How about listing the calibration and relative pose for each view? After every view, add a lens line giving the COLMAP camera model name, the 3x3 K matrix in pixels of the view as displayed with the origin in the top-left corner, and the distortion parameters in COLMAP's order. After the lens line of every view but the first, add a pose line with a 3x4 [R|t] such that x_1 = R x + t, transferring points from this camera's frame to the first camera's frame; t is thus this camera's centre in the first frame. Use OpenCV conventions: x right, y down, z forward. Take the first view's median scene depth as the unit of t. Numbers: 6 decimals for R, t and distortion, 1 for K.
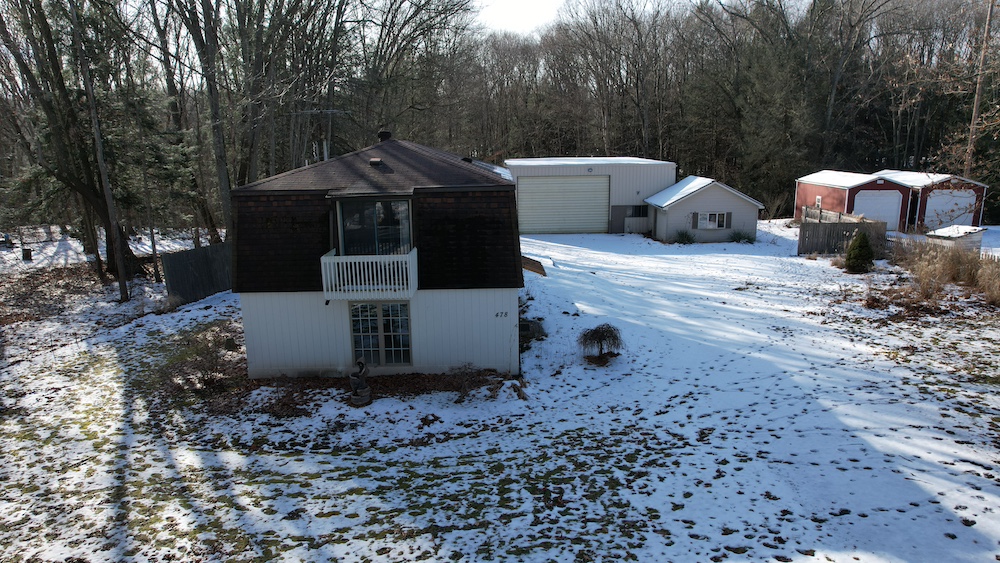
lens RADIAL K [[644.4, 0, 500.0], [0, 644.4, 281.5], [0, 0, 1]] dist [-0.003592, -0.001645]
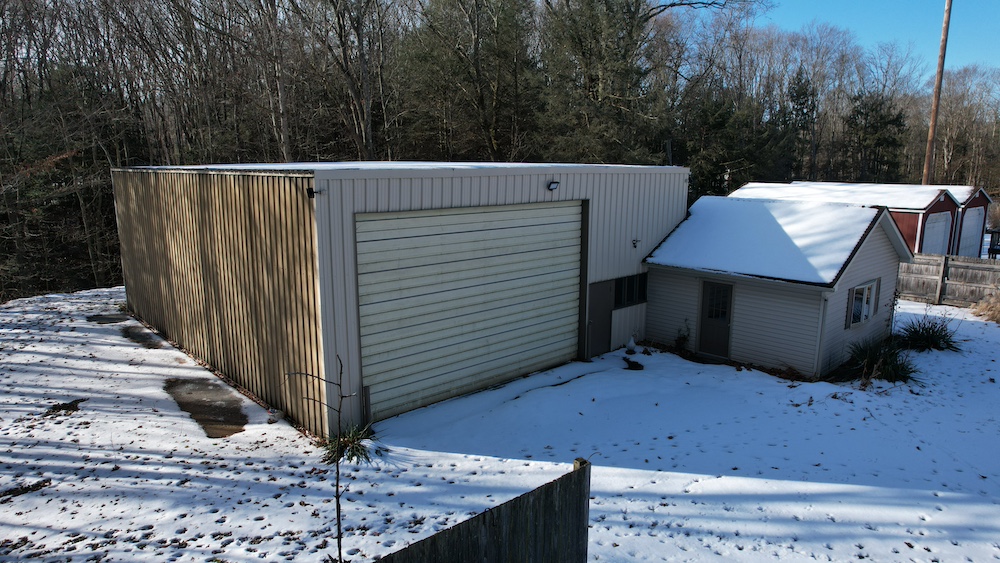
lens RADIAL K [[635.8, 0, 500.0], [0, 635.8, 281.5], [0, 0, 1]] dist [-0.000285, 0.002204]
pose [[0.765169, -0.109912, 0.634378, -0.087492], [0.132577, 0.991102, 0.011807, -0.128383], [-0.630032, 0.075070, 0.772932, 0.750450]]
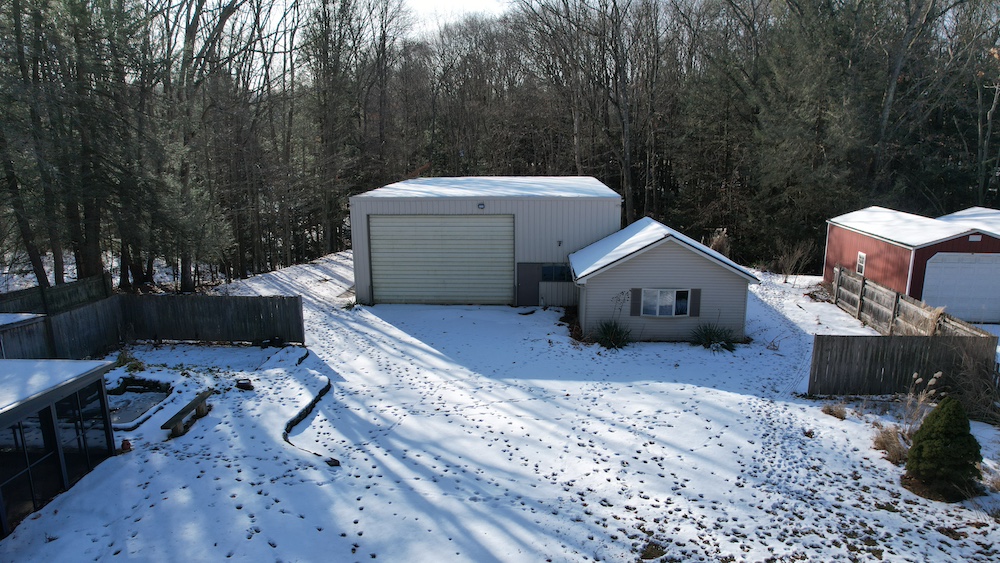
lens RADIAL K [[635.8, 0, 500.0], [0, 635.8, 281.5], [0, 0, 1]] dist [-0.000285, 0.002204]
pose [[0.997203, 0.022794, -0.071178, 0.198263], [-0.022681, 0.999740, 0.002398, -0.099420], [0.071214, -0.000777, 0.997461, 0.378332]]
